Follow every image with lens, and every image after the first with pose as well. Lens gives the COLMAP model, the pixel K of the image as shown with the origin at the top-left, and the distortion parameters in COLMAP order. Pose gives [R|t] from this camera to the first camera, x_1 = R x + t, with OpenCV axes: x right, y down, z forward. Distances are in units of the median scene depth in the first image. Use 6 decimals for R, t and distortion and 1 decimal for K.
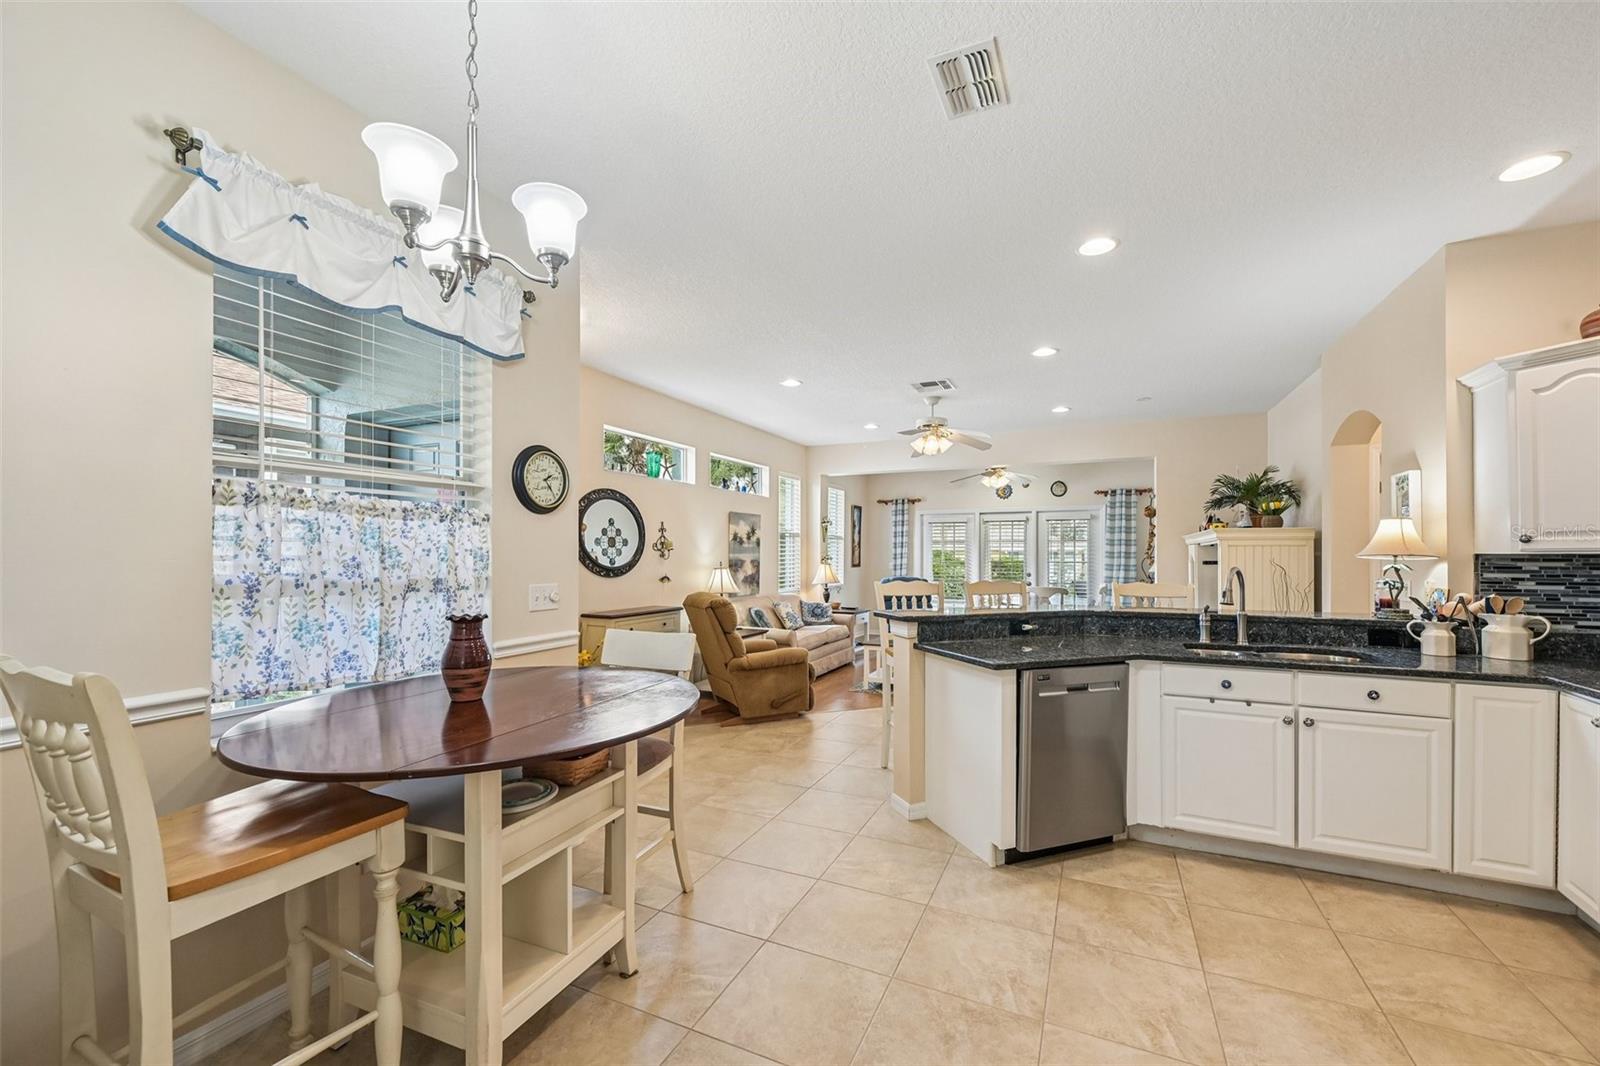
lens RADIAL K [[636.2, 0, 807.4], [0, 636.2, 548.5], [0, 0, 1]] dist [-0.000790, 0.000056]
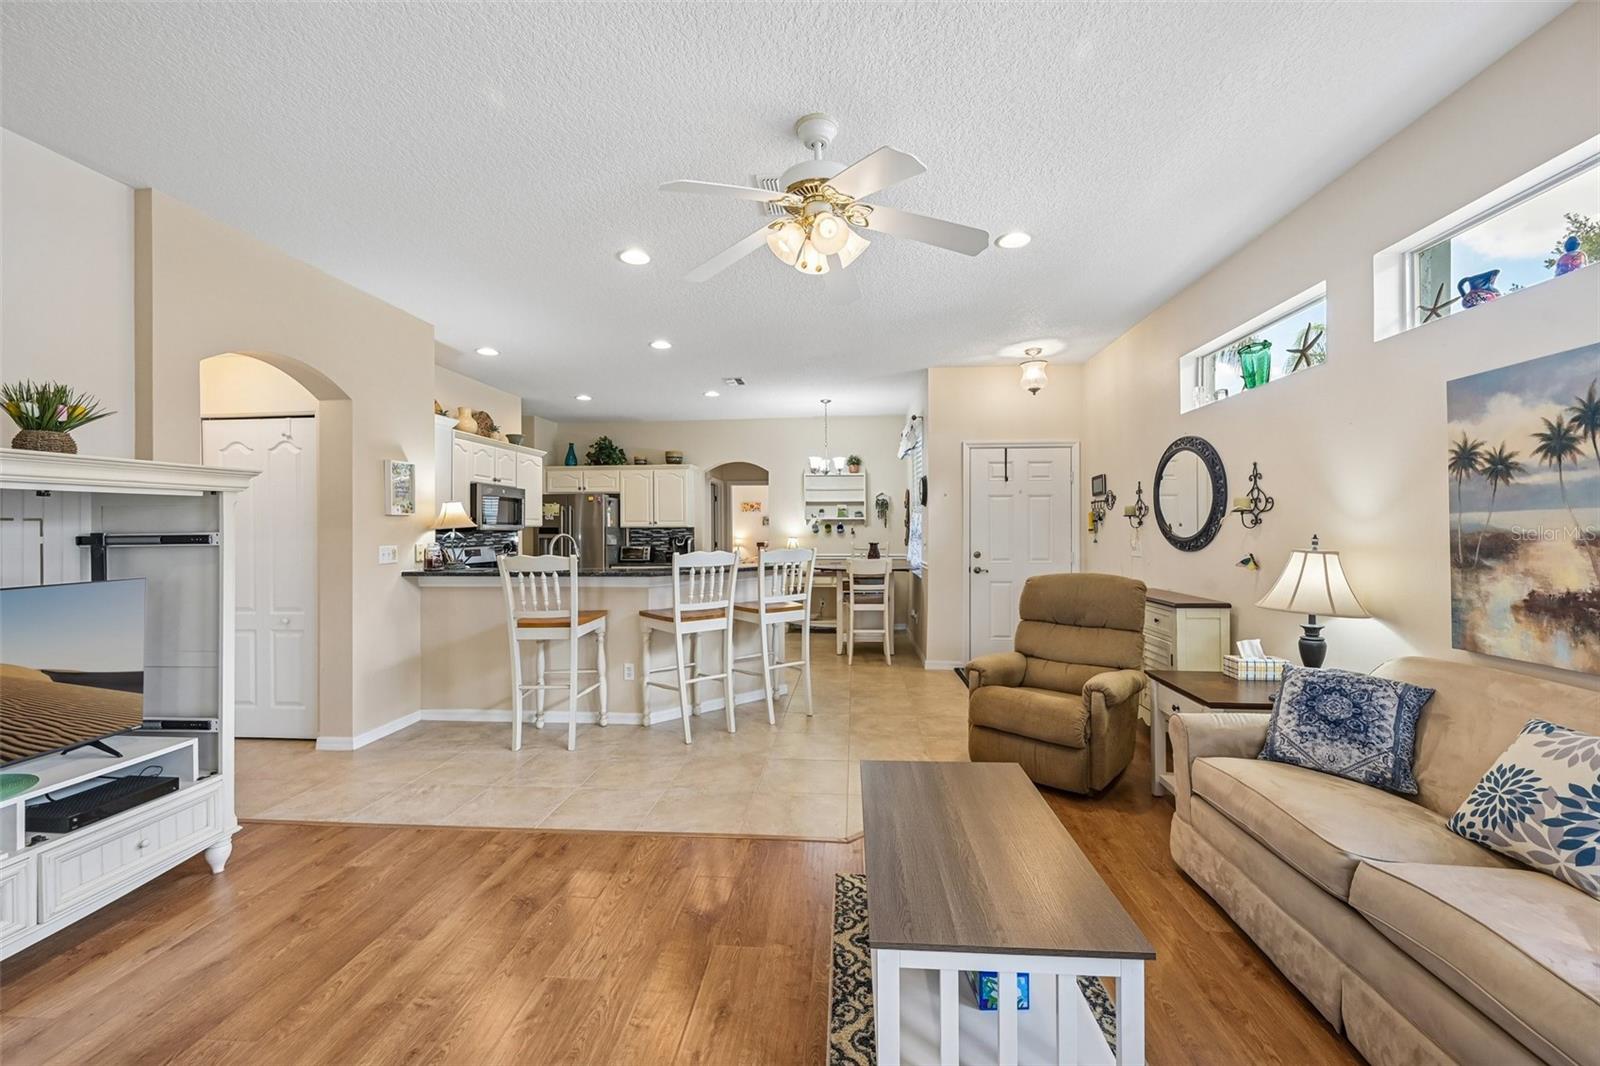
lens RADIAL K [[636.5, 0, 801.6], [0, 636.5, 527.4], [0, 0, 1]] dist [-0.000595, 0.000105]
pose [[-0.941103, 0.003178, -0.338106, 0.347567], [0.007736, 0.999896, -0.012135, 0.019978], [0.338032, -0.014036, -0.941030, 1.395805]]
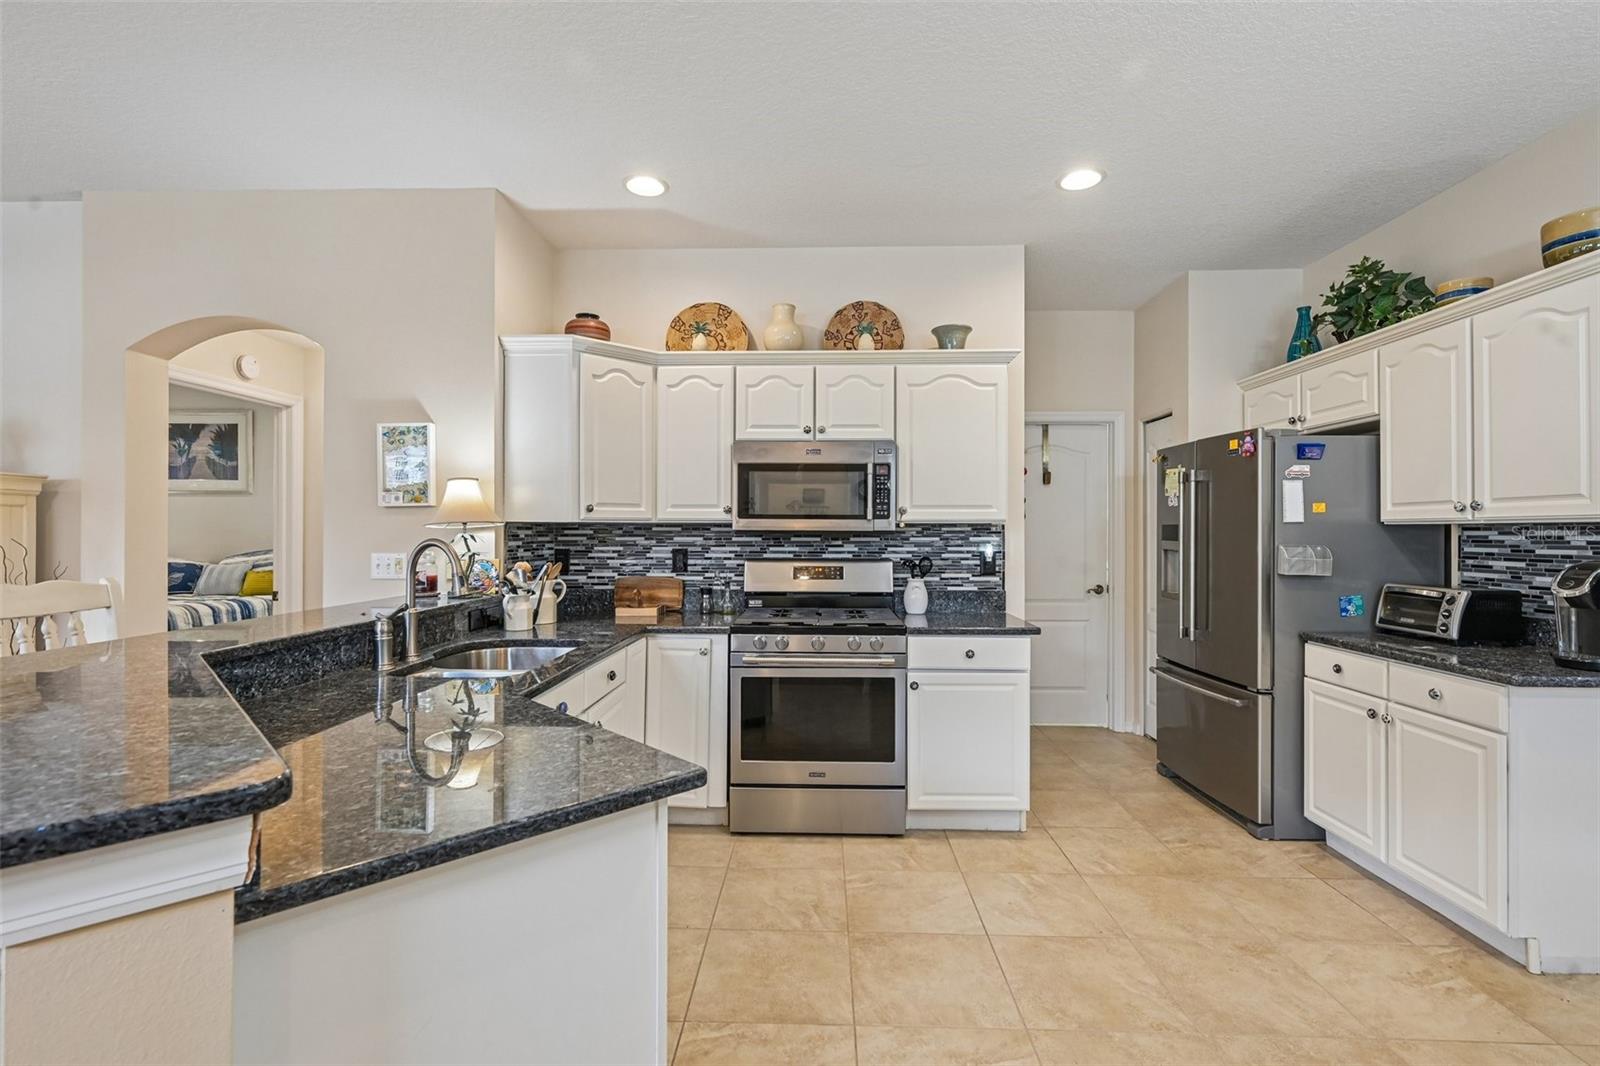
lens RADIAL K [[730.5, 0, 800.0], [0, 730.5, 533.0], [0, 0, 1]] dist [0.000564, 0.000061]
pose [[-0.387323, -0.001745, 0.921942, -0.076327], [-0.010160, 0.999946, -0.002376, 0.011716], [-0.921888, -0.010288, -0.387320, 0.504604]]
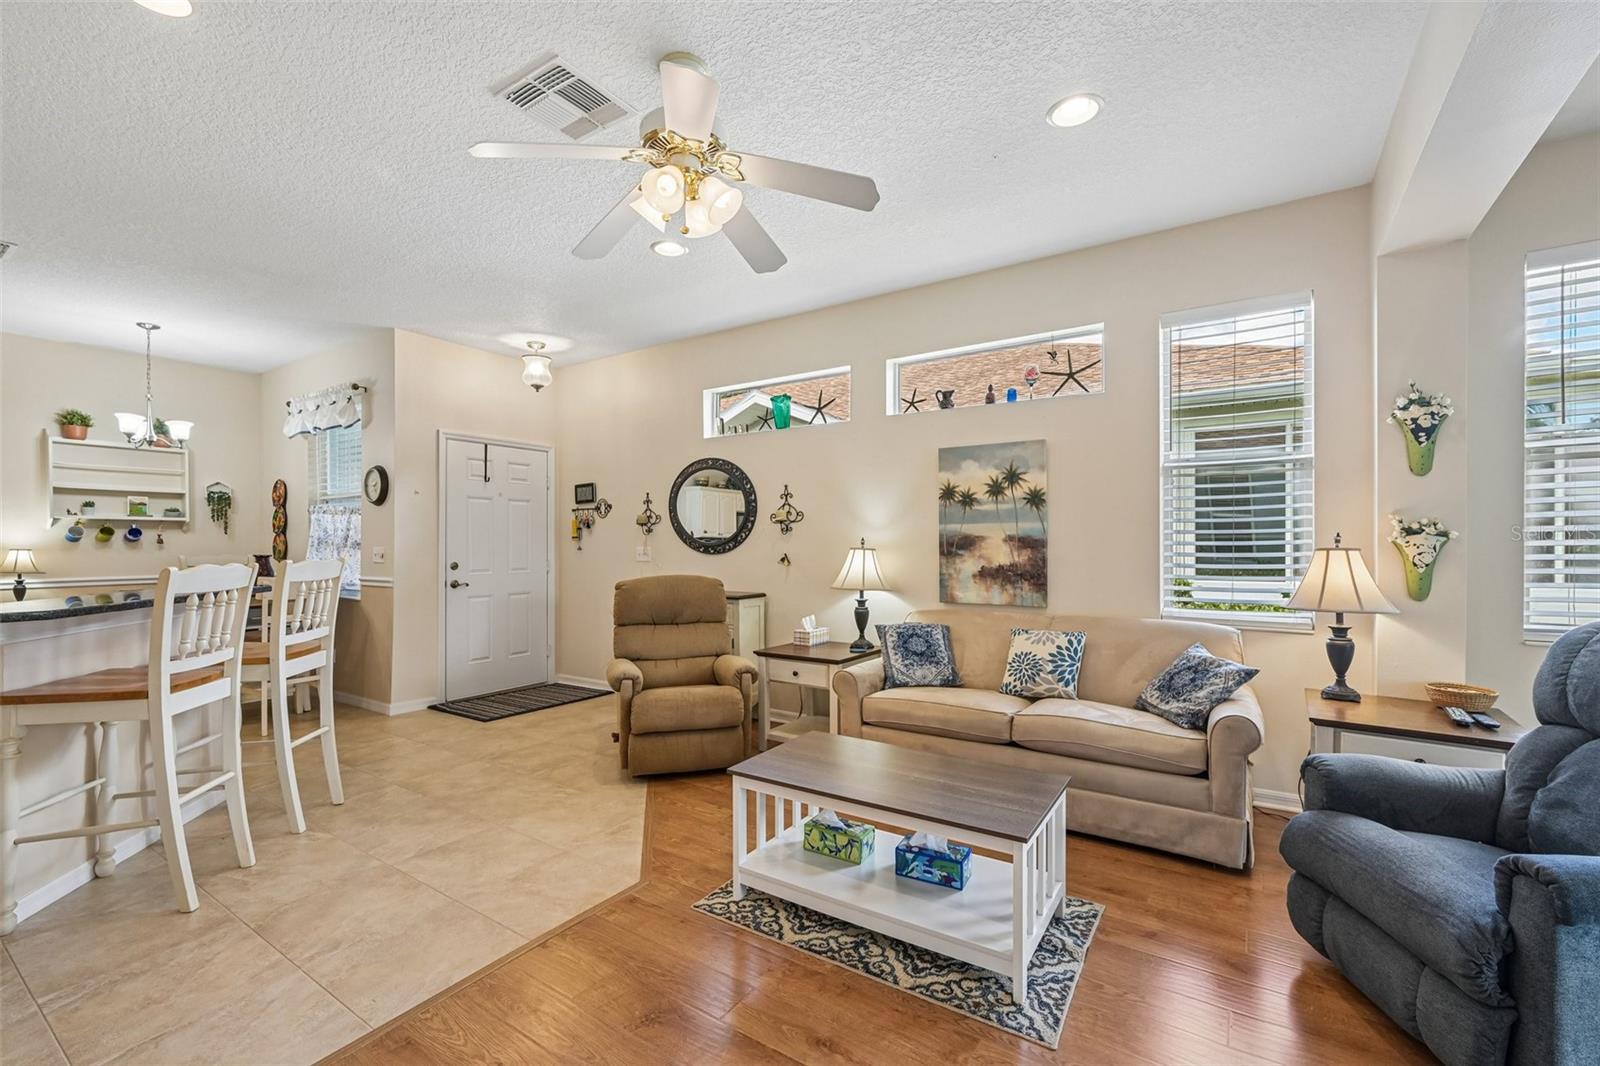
lens RADIAL K [[682.2, 0, 804.0], [0, 682.2, 540.6], [0, 0, 1]] dist [0.001116, 0.000205]
pose [[-0.154128, -0.000289, -0.988051, 0.571752], [0.011077, 0.999937, -0.002020, 0.026229], [0.987989, -0.011256, -0.154115, 1.143094]]
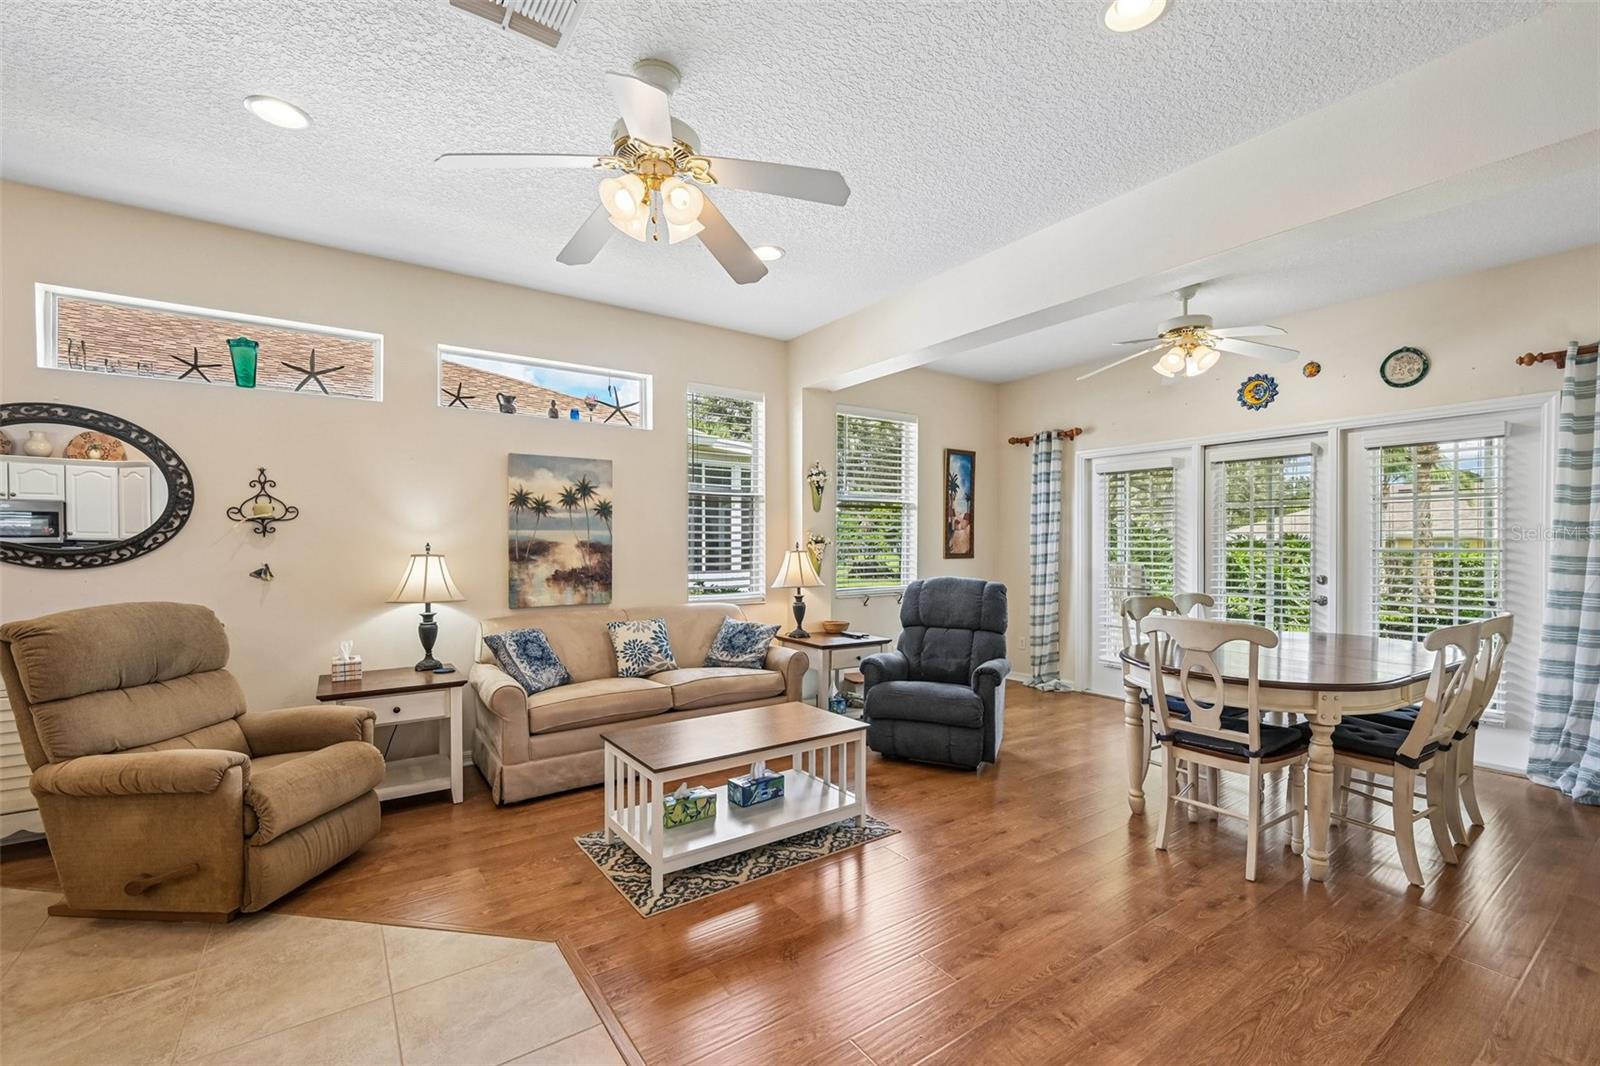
lens RADIAL K [[678.7, 0, 807.9], [0, 678.7, 551.6], [0, 0, 1]] dist [-0.002056, -0.000161]
pose [[0.867904, 0.004373, -0.496712, 0.463761], [0.004855, 0.999839, 0.017285, 0.021345], [0.496707, -0.017414, 0.867743, 0.726335]]
